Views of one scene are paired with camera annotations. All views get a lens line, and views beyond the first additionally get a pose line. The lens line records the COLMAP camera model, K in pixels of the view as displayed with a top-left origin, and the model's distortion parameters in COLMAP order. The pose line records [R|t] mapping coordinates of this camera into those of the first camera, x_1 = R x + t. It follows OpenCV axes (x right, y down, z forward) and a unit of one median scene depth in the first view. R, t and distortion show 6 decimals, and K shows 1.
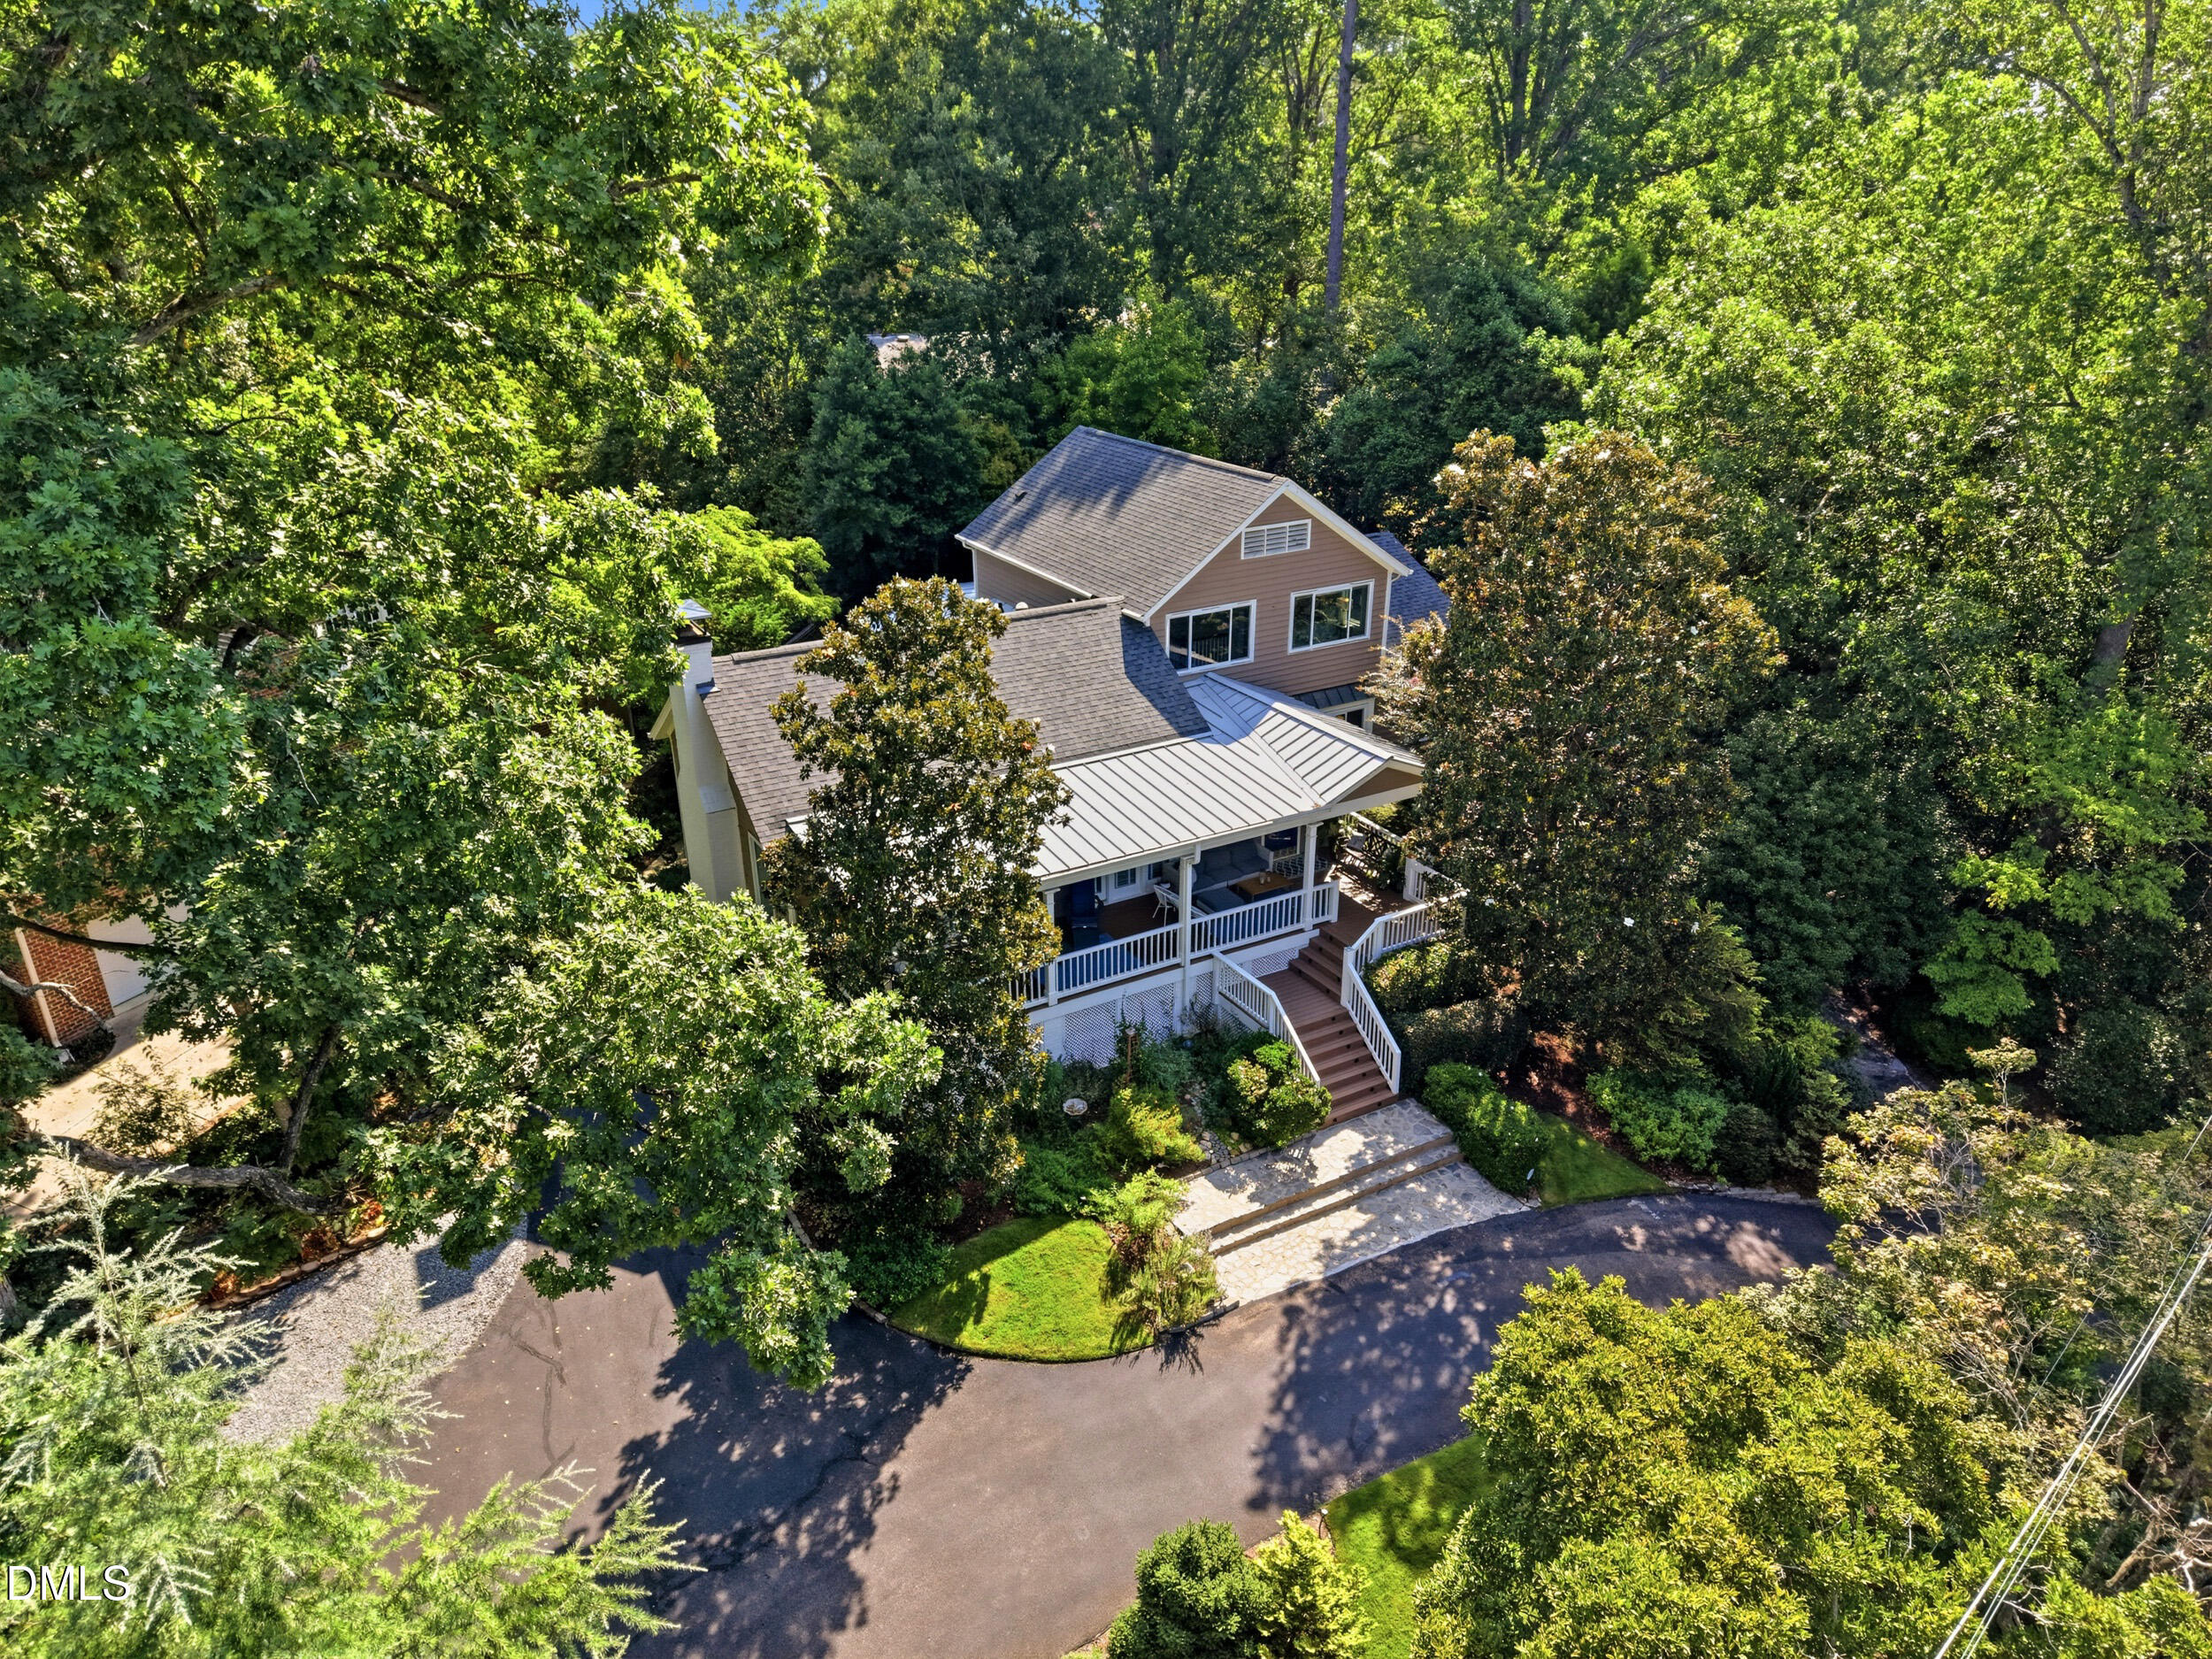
lens RADIAL K [[1433.6, 0, 1097.3], [0, 1433.6, 825.6], [0, 0, 1]] dist [-0.039422, -0.000752]
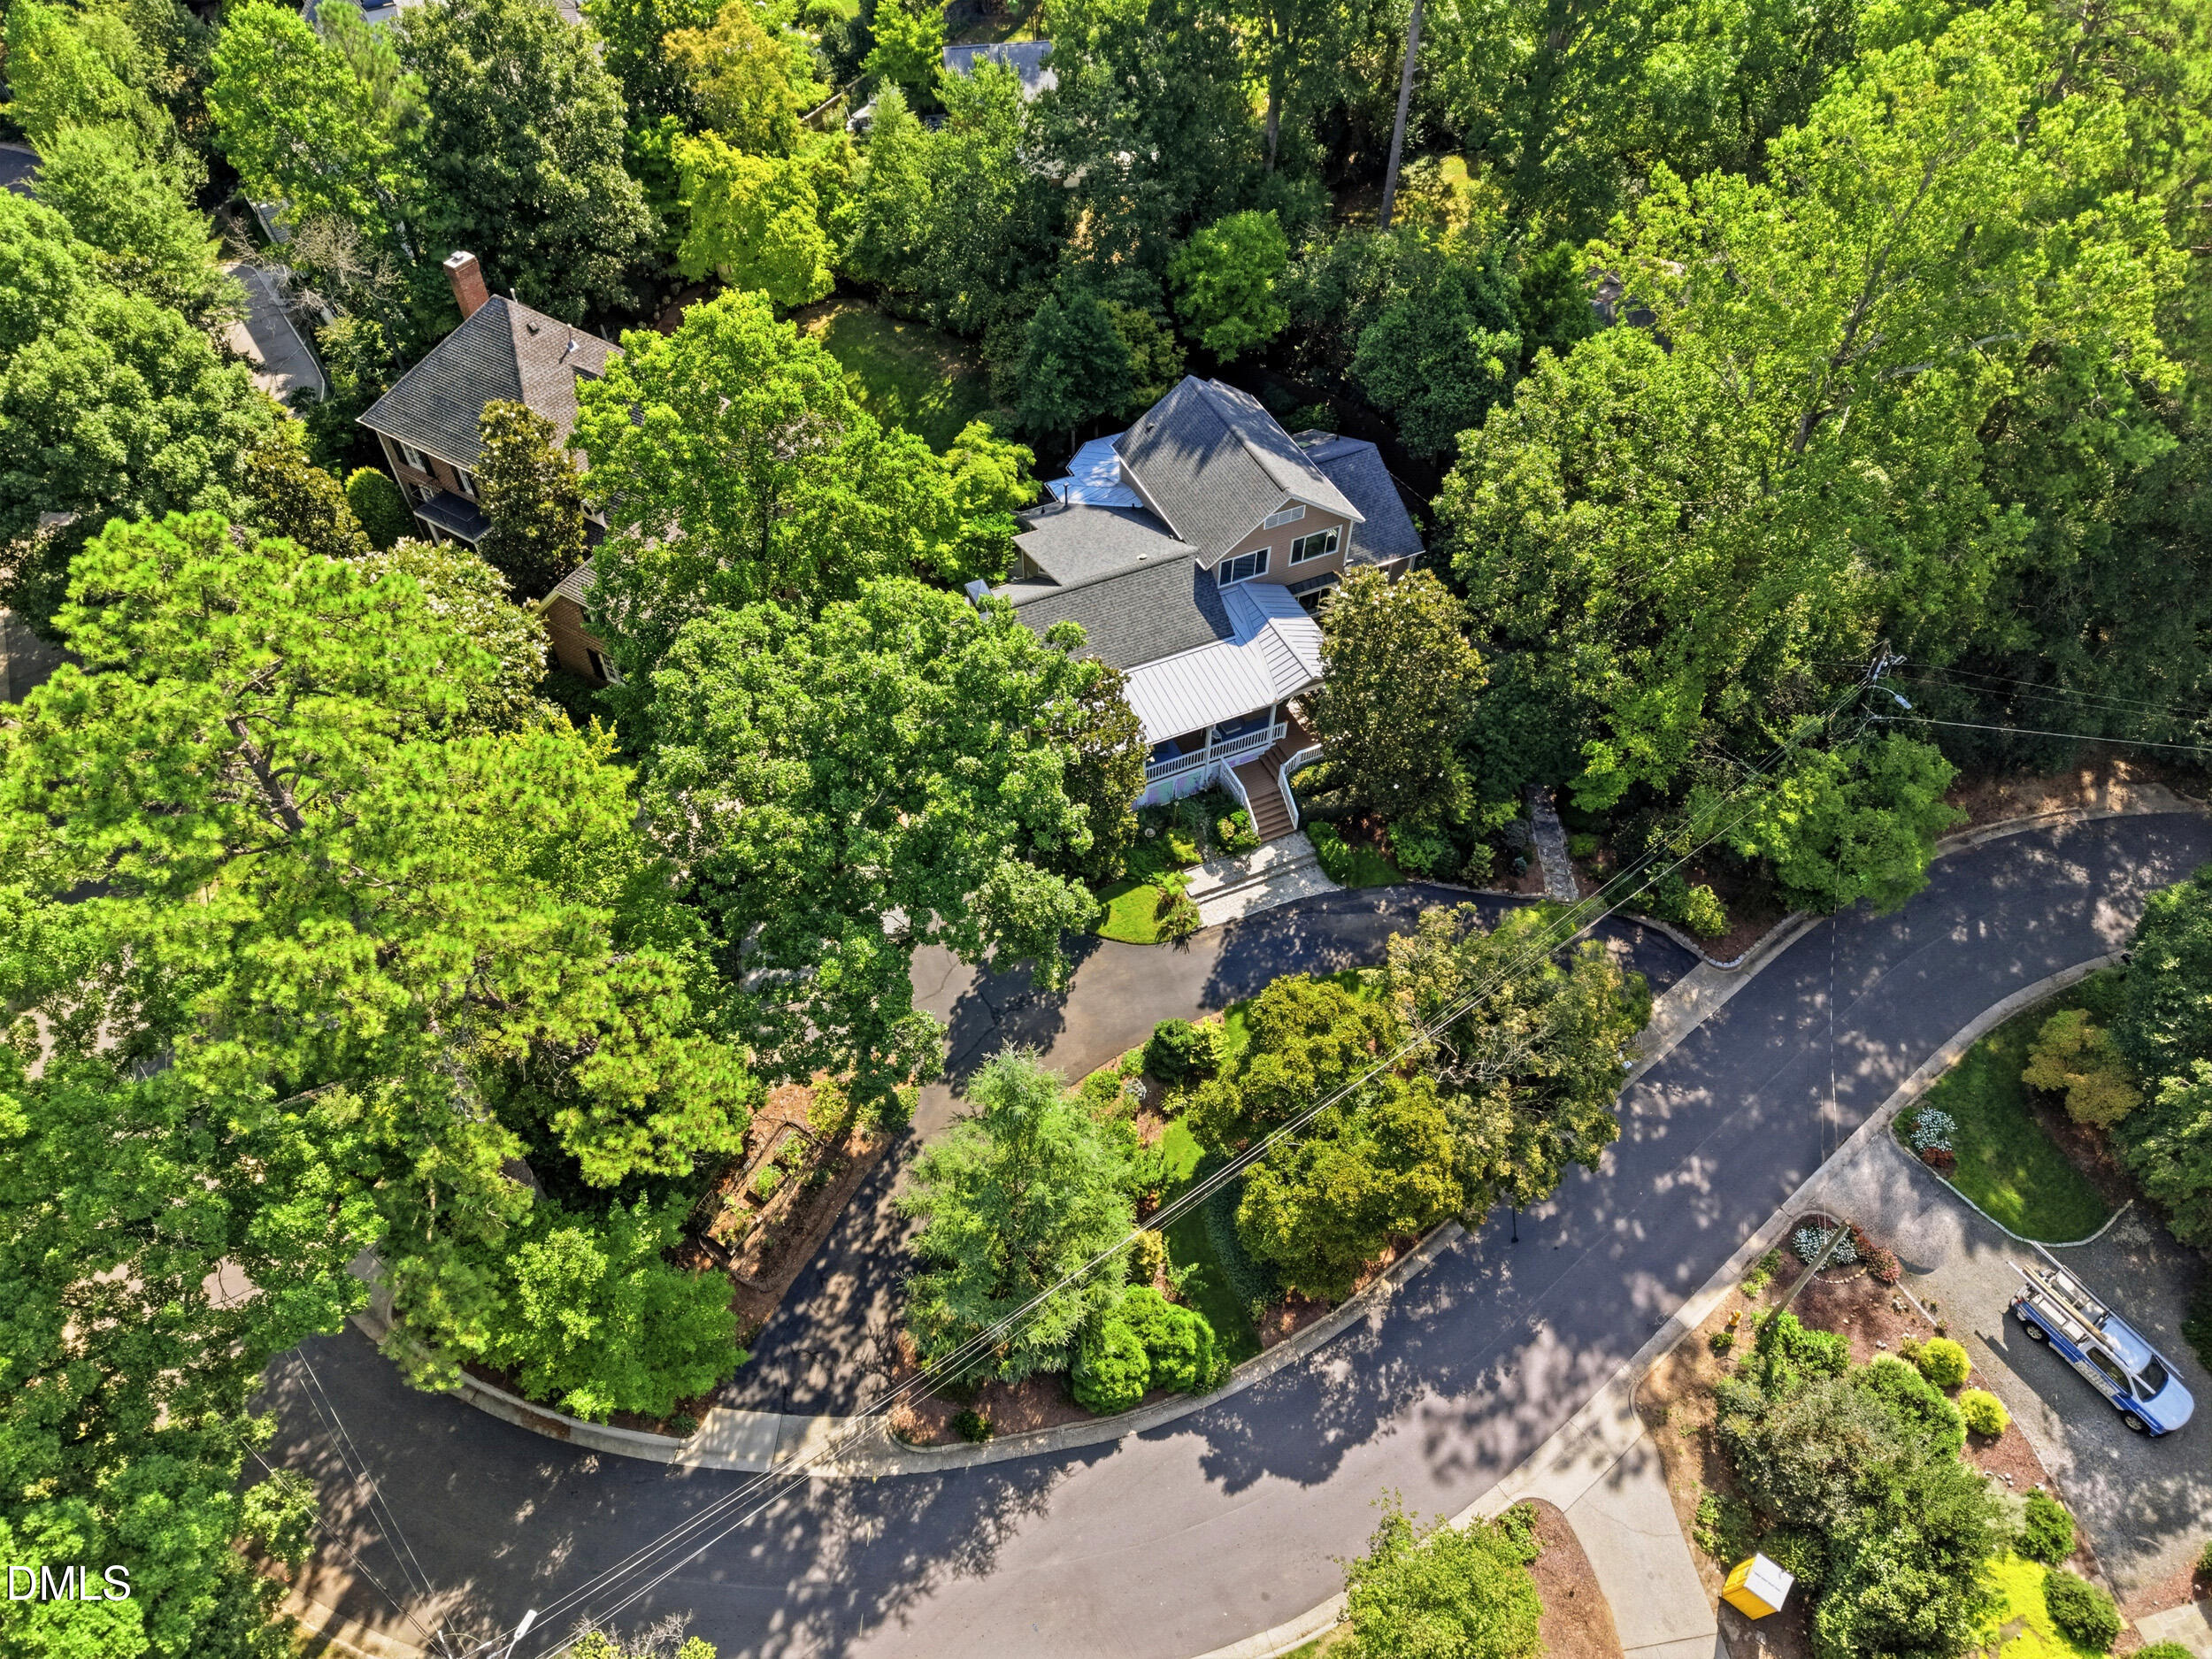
lens RADIAL K [[1433.6, 0, 1097.3], [0, 1433.6, 825.6], [0, 0, 1]] dist [-0.039422, -0.000752]
pose [[0.994643, 0.083963, -0.060298, 0.039412], [-0.046728, 0.885518, 0.462250, -0.914005], [0.092207, -0.456956, 0.884697, -1.098302]]
